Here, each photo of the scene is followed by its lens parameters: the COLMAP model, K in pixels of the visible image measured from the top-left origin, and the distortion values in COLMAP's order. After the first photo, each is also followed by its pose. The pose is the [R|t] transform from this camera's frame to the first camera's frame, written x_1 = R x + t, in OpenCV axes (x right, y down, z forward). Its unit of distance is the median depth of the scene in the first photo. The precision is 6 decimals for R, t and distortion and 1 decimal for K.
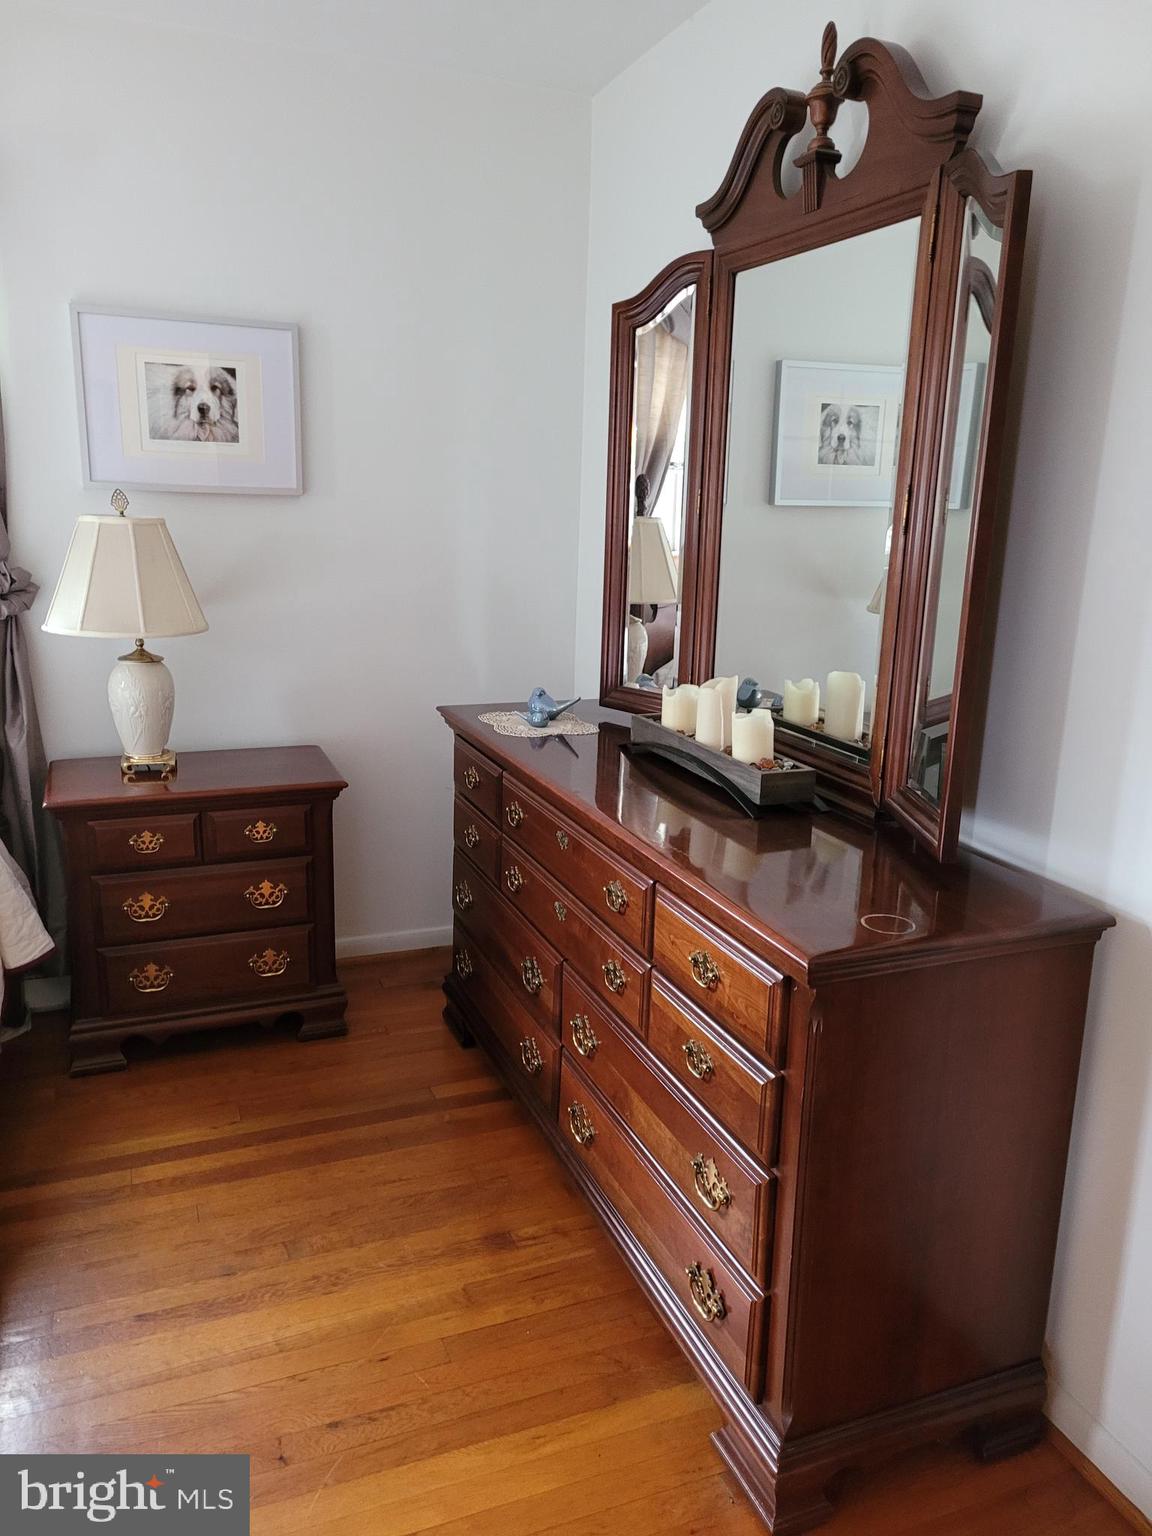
lens RADIAL K [[1155.5, 0, 576.5], [0, 1155.5, 765.4], [0, 0, 1]] dist [0.048362, -0.042120]
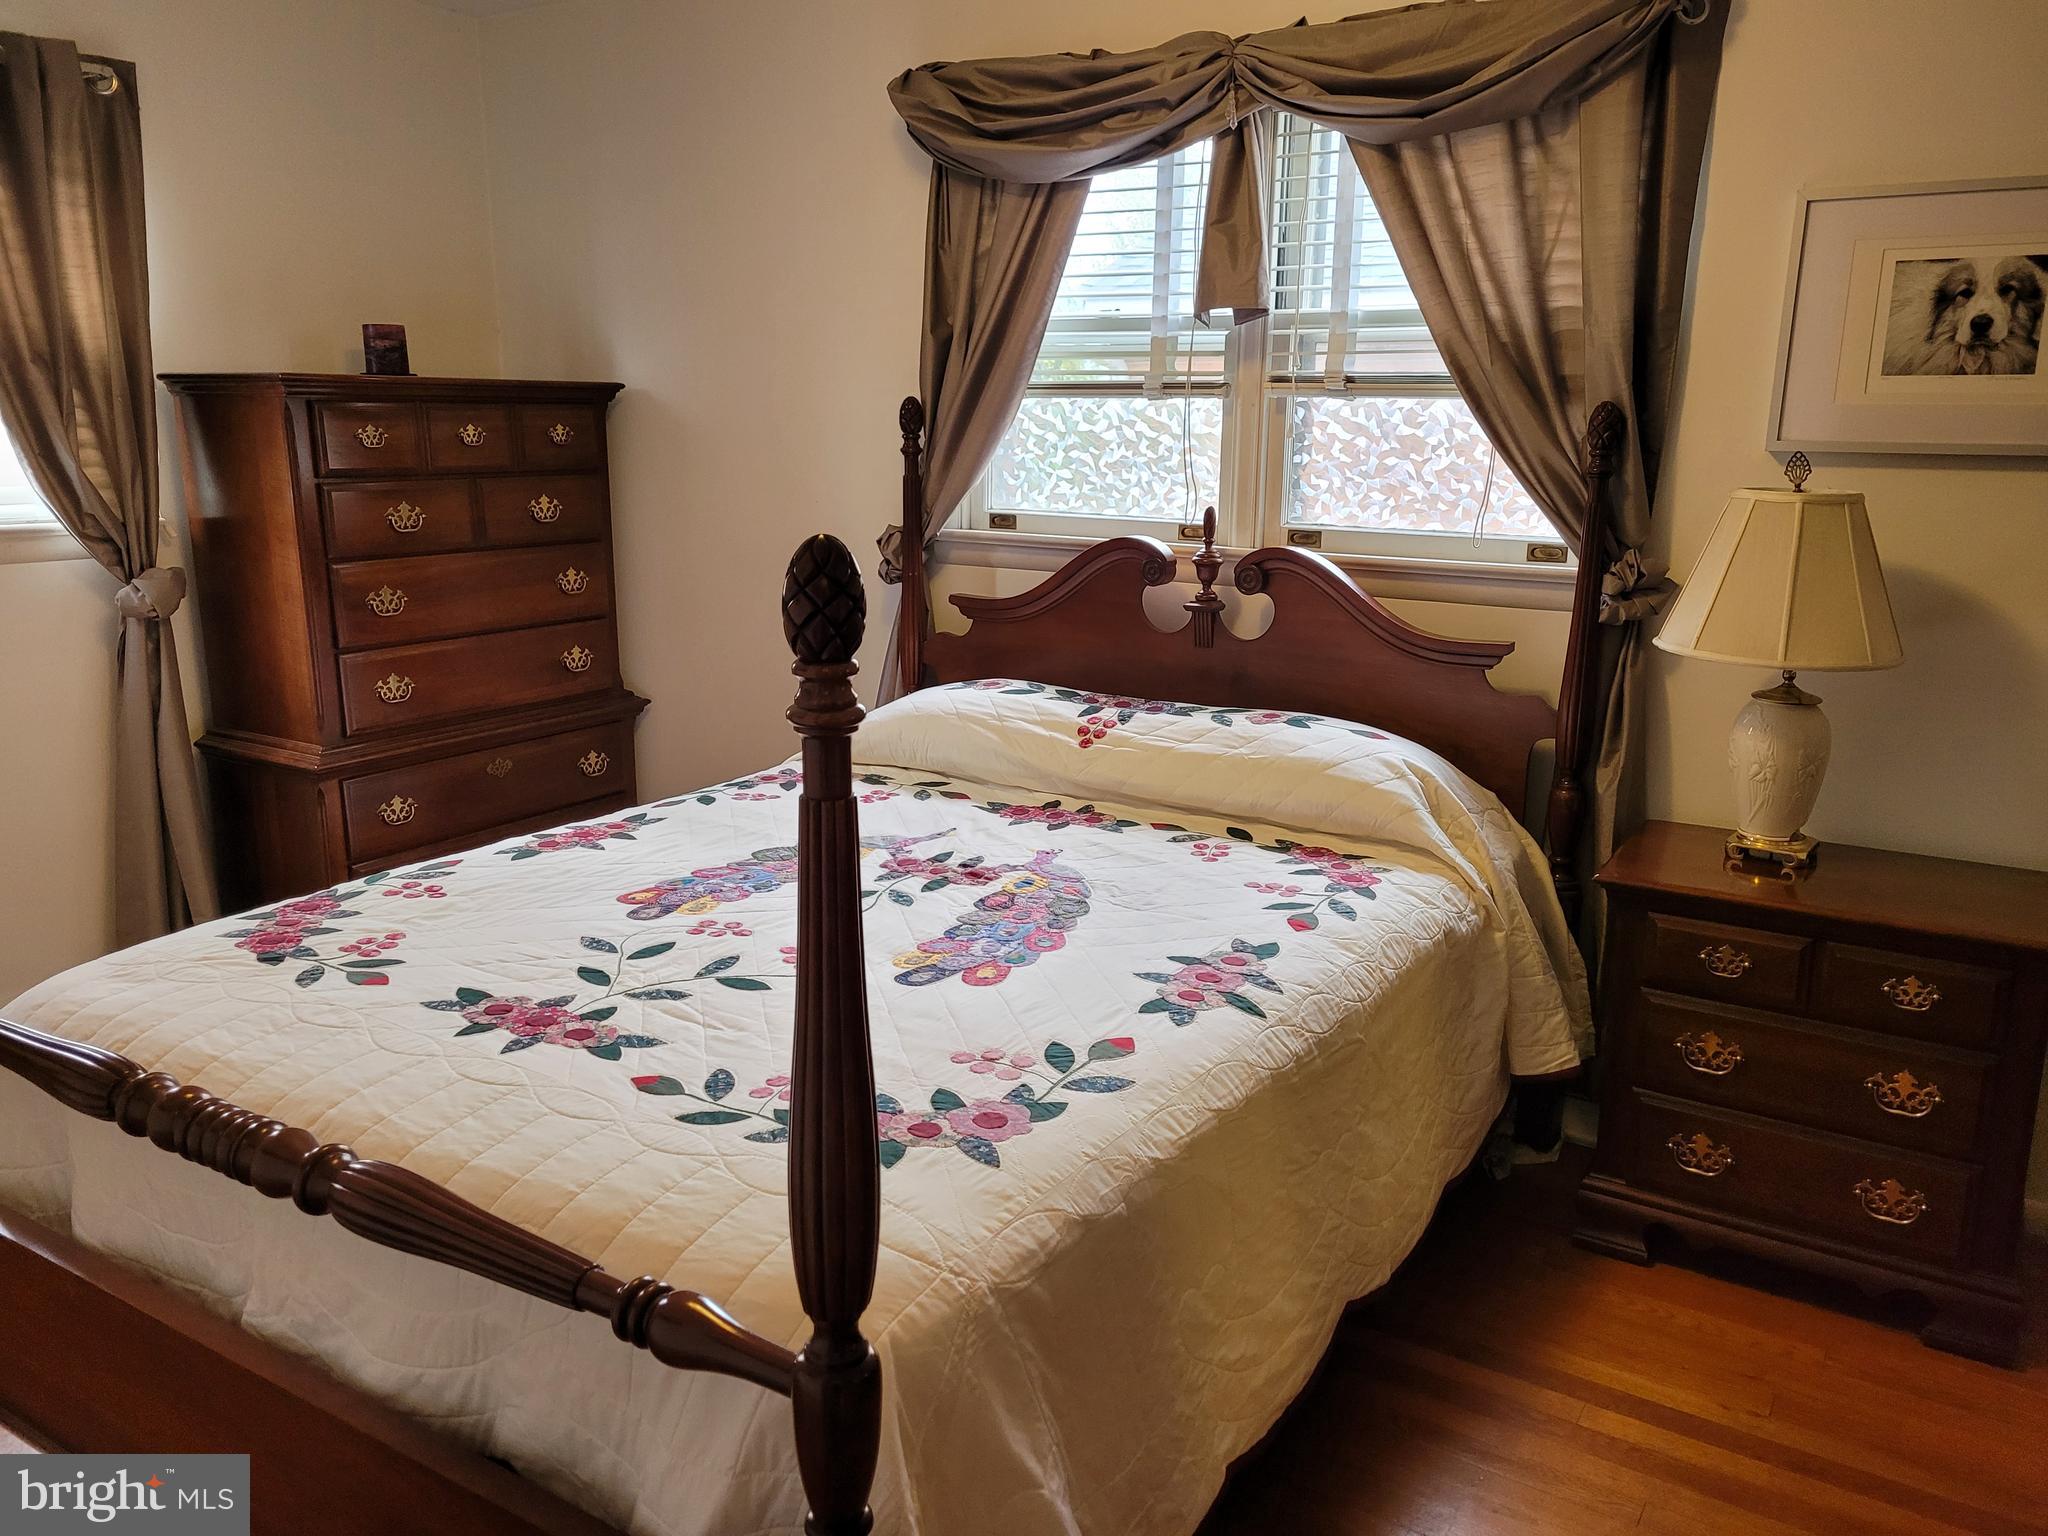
lens RADIAL K [[1540.6, 0, 1023.8], [0, 1540.6, 777.0], [0, 0, 1]] dist [0.048362, -0.042120]
pose [[0.578567, 0.164418, -0.798891, 0.101597], [-0.183647, 0.980581, 0.068811, -0.026567], [0.794691, 0.106902, 0.597526, 0.103207]]
